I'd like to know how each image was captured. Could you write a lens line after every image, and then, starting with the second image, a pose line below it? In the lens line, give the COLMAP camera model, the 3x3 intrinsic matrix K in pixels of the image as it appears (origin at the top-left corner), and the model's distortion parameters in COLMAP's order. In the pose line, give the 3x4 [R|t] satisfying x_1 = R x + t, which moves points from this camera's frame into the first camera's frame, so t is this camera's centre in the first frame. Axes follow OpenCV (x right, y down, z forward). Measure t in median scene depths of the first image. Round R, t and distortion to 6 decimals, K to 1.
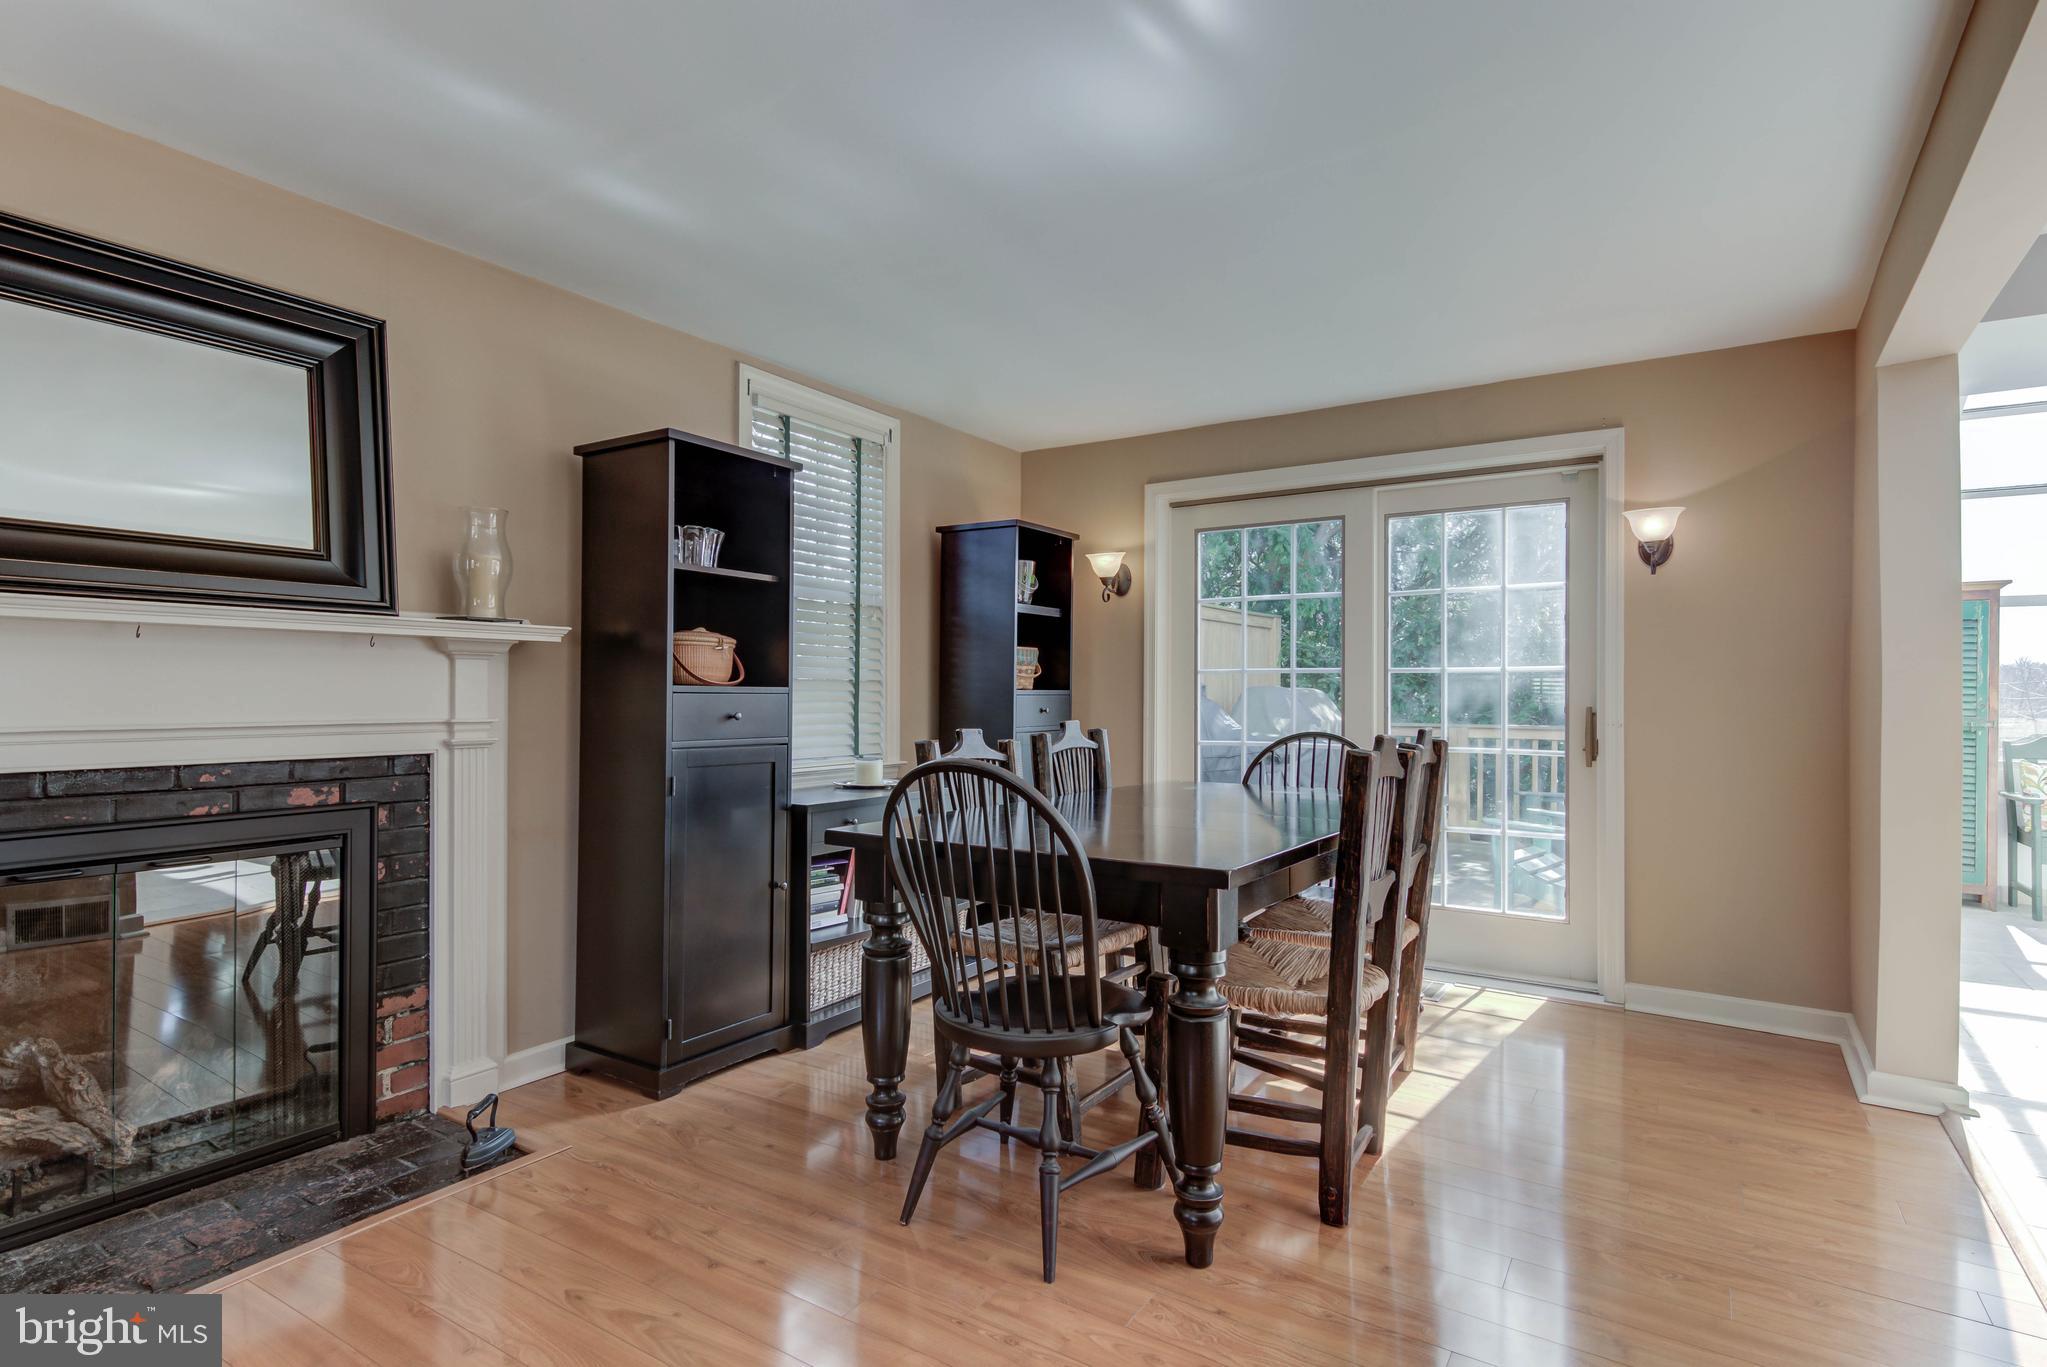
lens RADIAL K [[1029.3, 0, 1029.5], [0, 1029.3, 690.1], [0, 0, 1]] dist [0.013410, -0.004173]
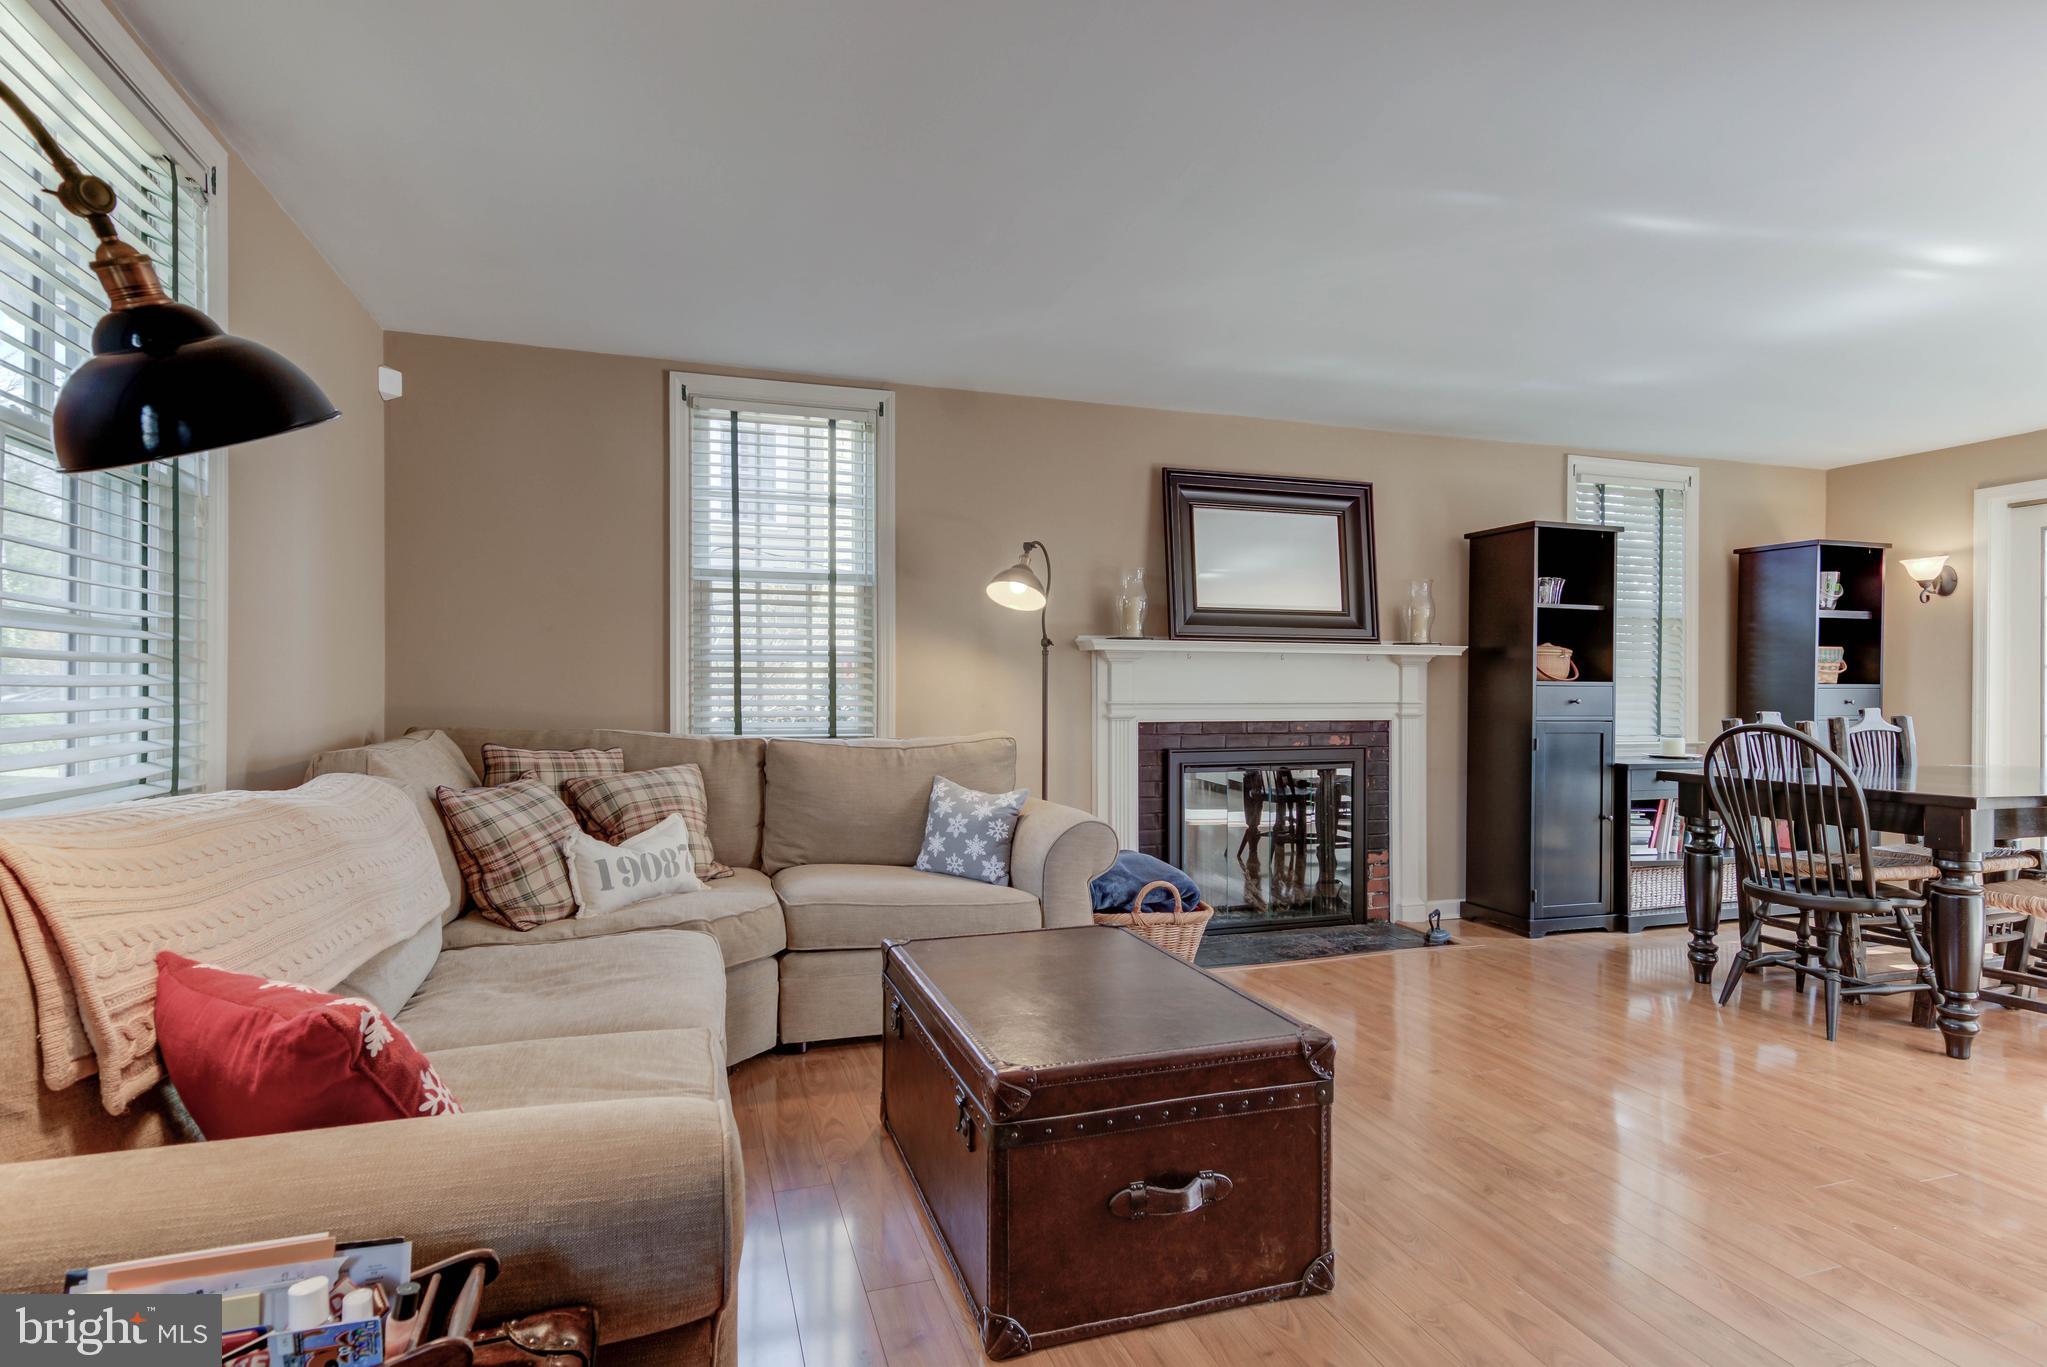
lens RADIAL K [[1029.3, 0, 1014.7], [0, 1029.3, 690.6], [0, 0, 1]] dist [0.013410, -0.004173]
pose [[0.774307, 0.000222, -0.632810, 0.036986], [0.001224, 0.999998, 0.001849, 0.005661], [0.632809, -0.002207, 0.774305, -0.711881]]
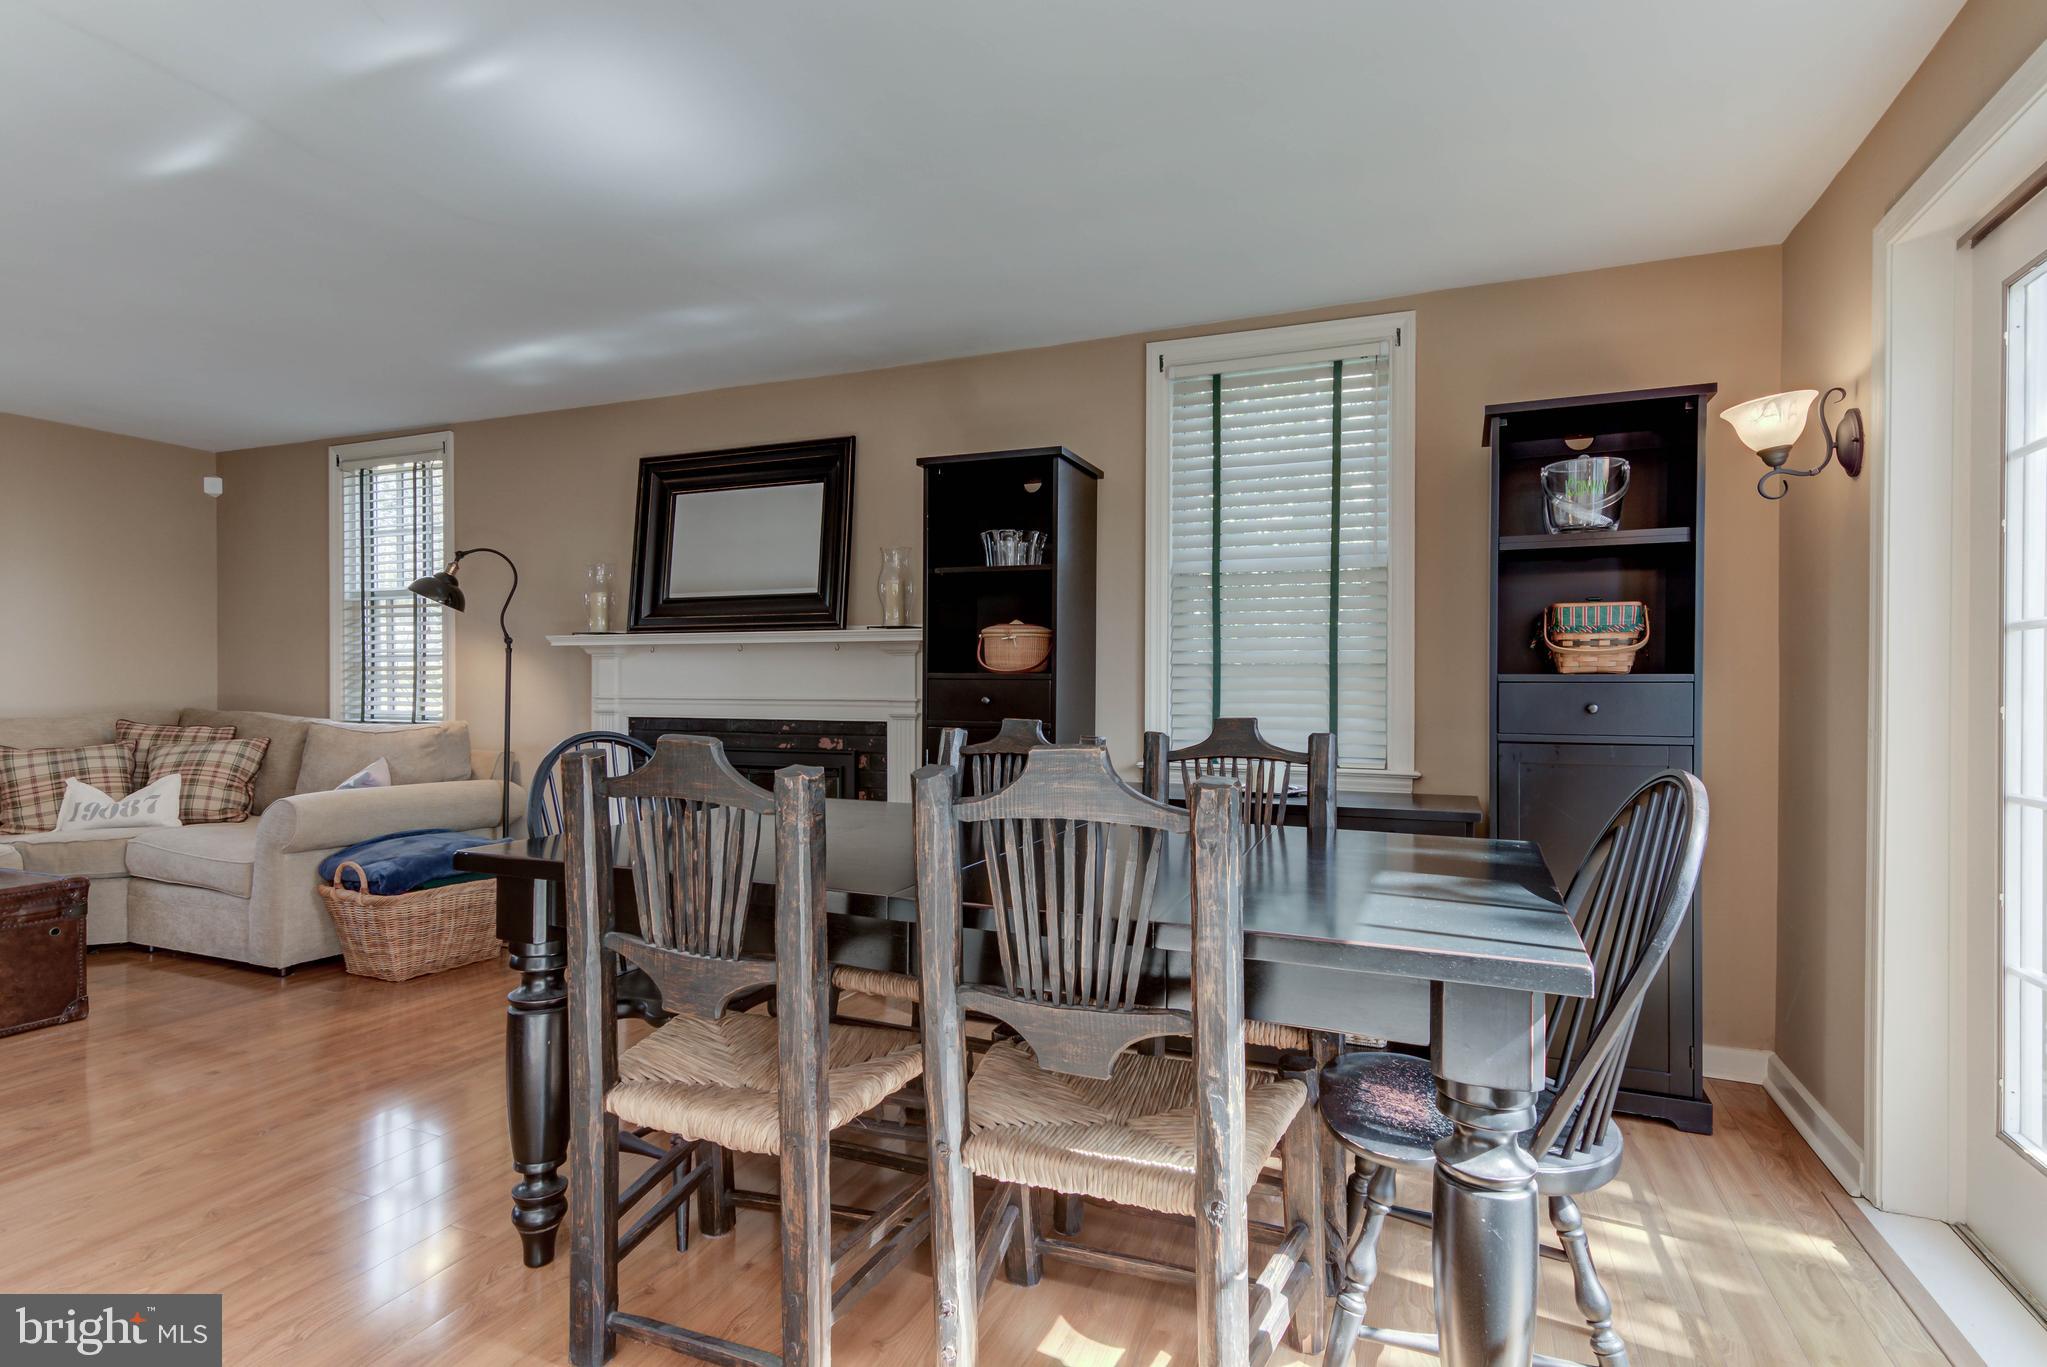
lens RADIAL K [[1029.3, 0, 1016.3], [0, 1029.3, 680.5], [0, 0, 1]] dist [0.013410, -0.004173]
pose [[0.177136, -0.003360, -0.984181, 0.800877], [0.002386, 0.999993, -0.002985, 0.007839], [0.984184, -0.001819, 0.177142, 0.846729]]
